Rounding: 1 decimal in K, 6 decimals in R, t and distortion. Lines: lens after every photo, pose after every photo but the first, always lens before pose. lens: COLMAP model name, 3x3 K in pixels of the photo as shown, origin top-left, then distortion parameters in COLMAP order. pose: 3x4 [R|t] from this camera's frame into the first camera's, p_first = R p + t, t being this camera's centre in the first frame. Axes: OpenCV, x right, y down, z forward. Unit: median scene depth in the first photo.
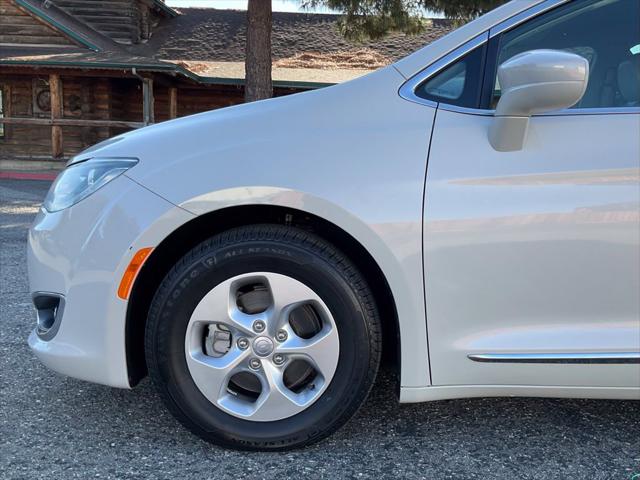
lens RADIAL K [[713.9, 0, 339.1], [0, 713.9, 234.3], [0, 0, 1]] dist [0.013936, 0.000000]
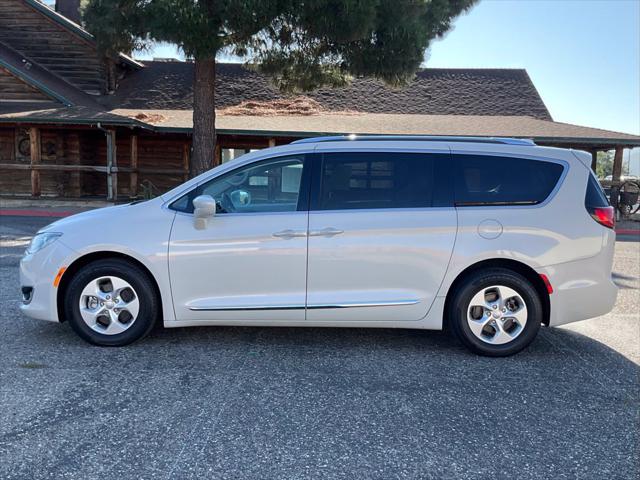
lens RADIAL K [[730.6, 0, 311.3], [0, 730.6, 233.4], [0, 0, 1]] dist [0.000892, 0.000000]
pose [[0.999840, -0.008667, -0.015672, 0.586926], [0.008134, 0.999397, -0.033759, -0.007290], [0.015955, 0.033626, 0.999307, -1.446851]]
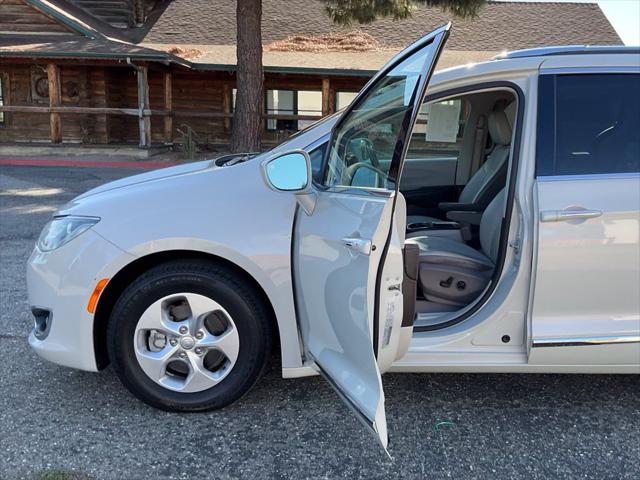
lens RADIAL K [[725.4, 0, 369.1], [0, 725.4, 233.4], [0, 0, 1]] dist [-0.020810, 0.000000]
pose [[0.999553, -0.013862, 0.026506, 0.206253], [0.012732, 0.999023, 0.042331, -0.113214], [-0.027067, -0.041975, 0.998752, -0.445112]]
